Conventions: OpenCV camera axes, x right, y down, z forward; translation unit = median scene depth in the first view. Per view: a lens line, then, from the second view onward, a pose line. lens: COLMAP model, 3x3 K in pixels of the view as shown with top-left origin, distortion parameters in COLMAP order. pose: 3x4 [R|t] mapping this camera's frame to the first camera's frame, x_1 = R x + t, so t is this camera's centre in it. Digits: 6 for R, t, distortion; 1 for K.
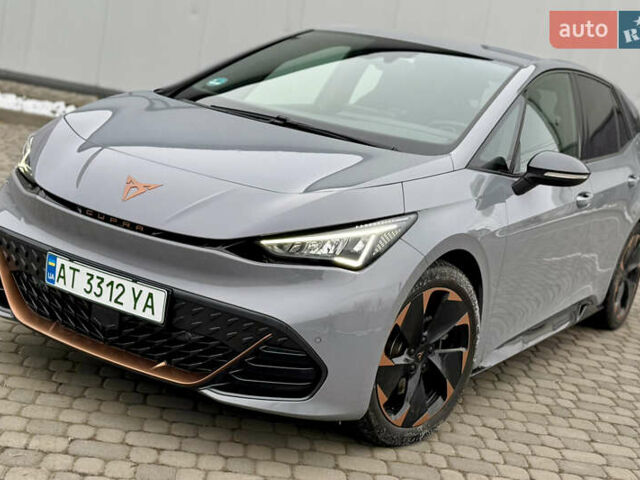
lens RADIAL K [[1033.4, 0, 400.0], [0, 1033.4, 240.9], [0, 0, 1]] dist [0.121285, 0.110560]
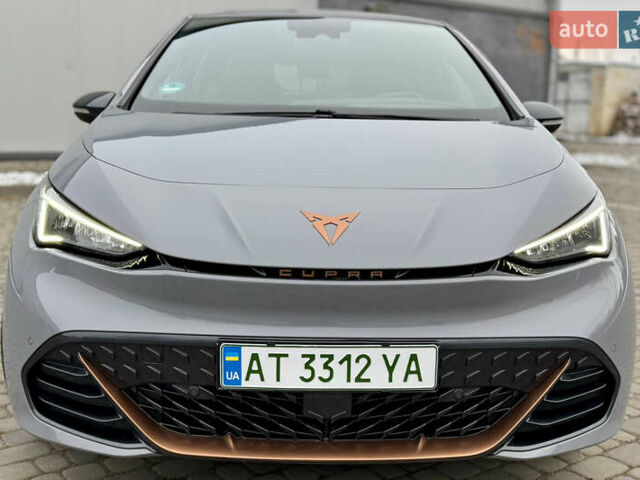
lens RADIAL K [[828.5, 0, 332.6], [0, 828.5, 240.1], [0, 0, 1]] dist [0.129156, -0.102031]
pose [[0.845931, -0.243492, 0.474459, -0.530358], [0.219836, 0.969789, 0.105740, -0.101035], [-0.485872, 0.014855, 0.873903, 0.487484]]
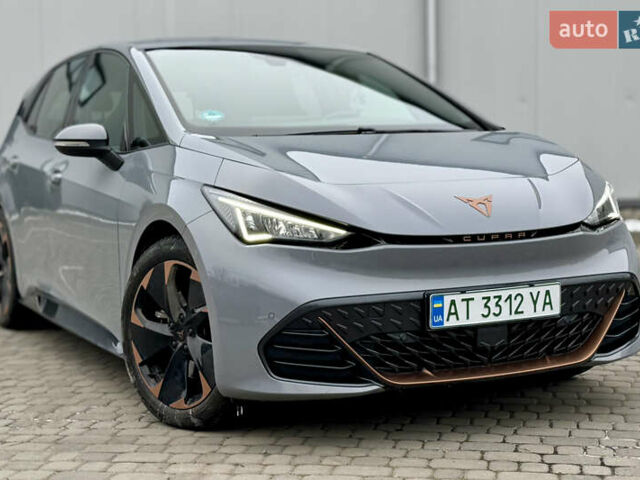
lens RADIAL K [[1225.5, 0, 334.9], [0, 1225.5, 239.6], [0, 0, 1]] dist [0.177299, 0.102503]
pose [[0.542759, -0.264071, 0.797295, -1.280030], [0.266848, 0.954318, 0.134421, -0.213908], [-0.796370, 0.139798, 0.588432, 0.417600]]
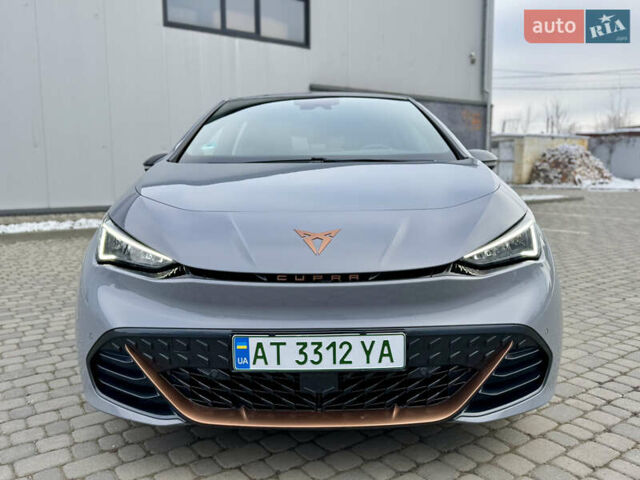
lens RADIAL K [[546.5, 0, 318.7], [0, 546.5, 235.8], [0, 0, 1]] dist [0.131403, -0.254557]
pose [[0.860356, -0.248451, 0.445038, -0.469084], [0.251571, 0.966378, 0.053156, -0.079080], [-0.443282, 0.066226, 0.893933, 0.557606]]
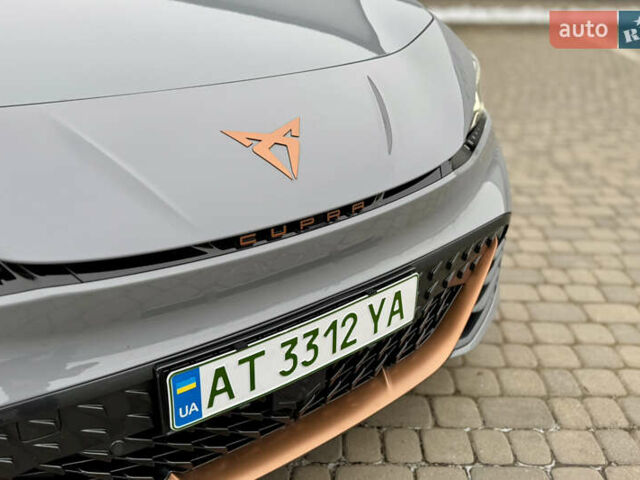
lens RADIAL K [[638.4, 0, 320.0], [0, 638.4, 240.0], [0, 0, 1]] dist [0.112145, -0.005555]
pose [[0.402843, -0.548823, 0.732468, -0.484139], [0.229799, 0.835291, 0.499481, -0.156821], [-0.885951, -0.032892, 0.462610, 0.841037]]
